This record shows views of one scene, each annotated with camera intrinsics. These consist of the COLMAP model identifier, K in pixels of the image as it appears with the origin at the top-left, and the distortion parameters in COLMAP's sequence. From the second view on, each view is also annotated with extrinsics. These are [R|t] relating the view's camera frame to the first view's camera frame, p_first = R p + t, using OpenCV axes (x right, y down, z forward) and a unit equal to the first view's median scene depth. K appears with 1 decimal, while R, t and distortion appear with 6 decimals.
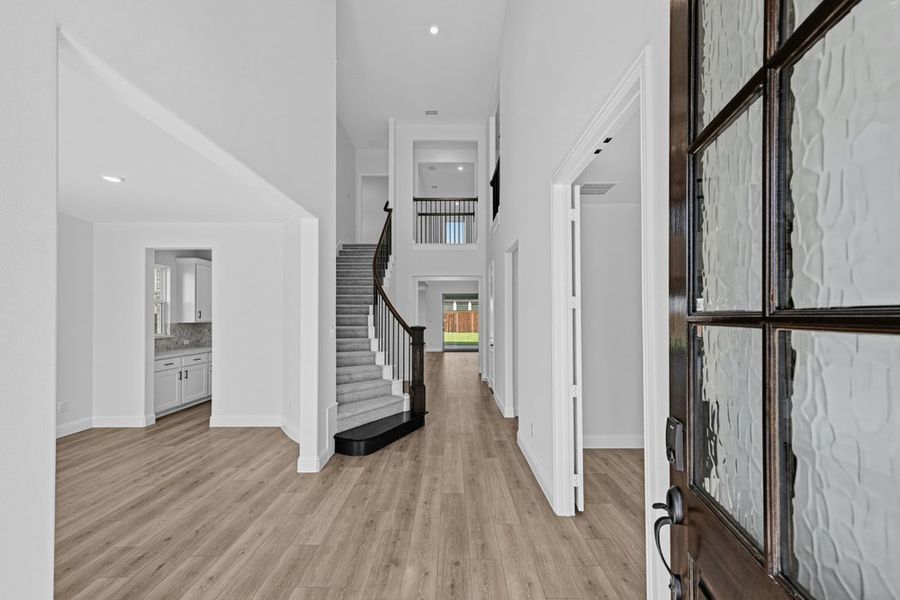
lens RADIAL K [[356.2, 0, 451.8], [0, 356.2, 307.8], [0, 0, 1]] dist [-0.000026, 0.000177]
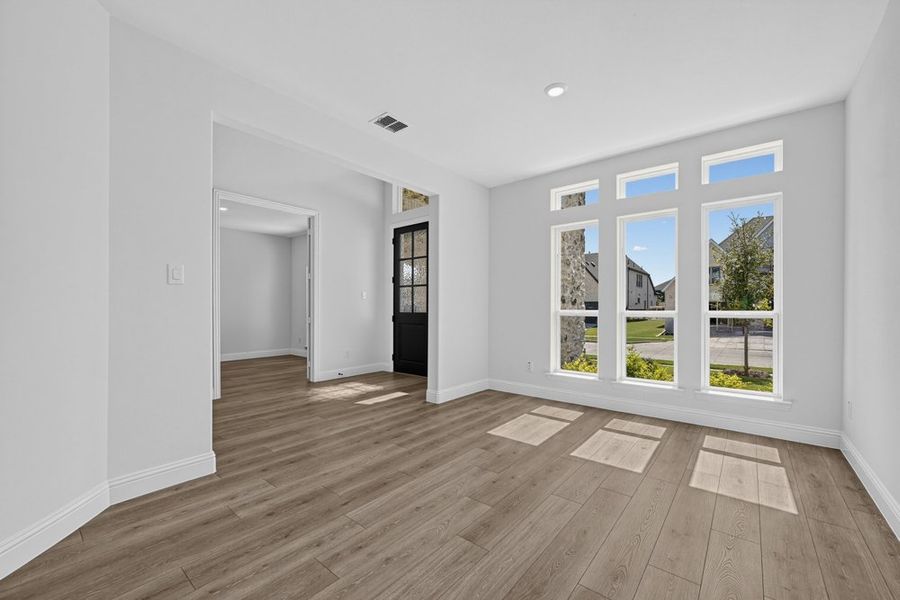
lens RADIAL K [[356.2, 0, 451.8], [0, 356.2, 307.8], [0, 0, 1]] dist [-0.000026, 0.000177]
pose [[-0.760063, -0.006717, 0.649815, -1.781358], [-0.011170, 0.999934, -0.002729, 0.177506], [-0.649754, -0.009332, -0.760088, 1.760506]]
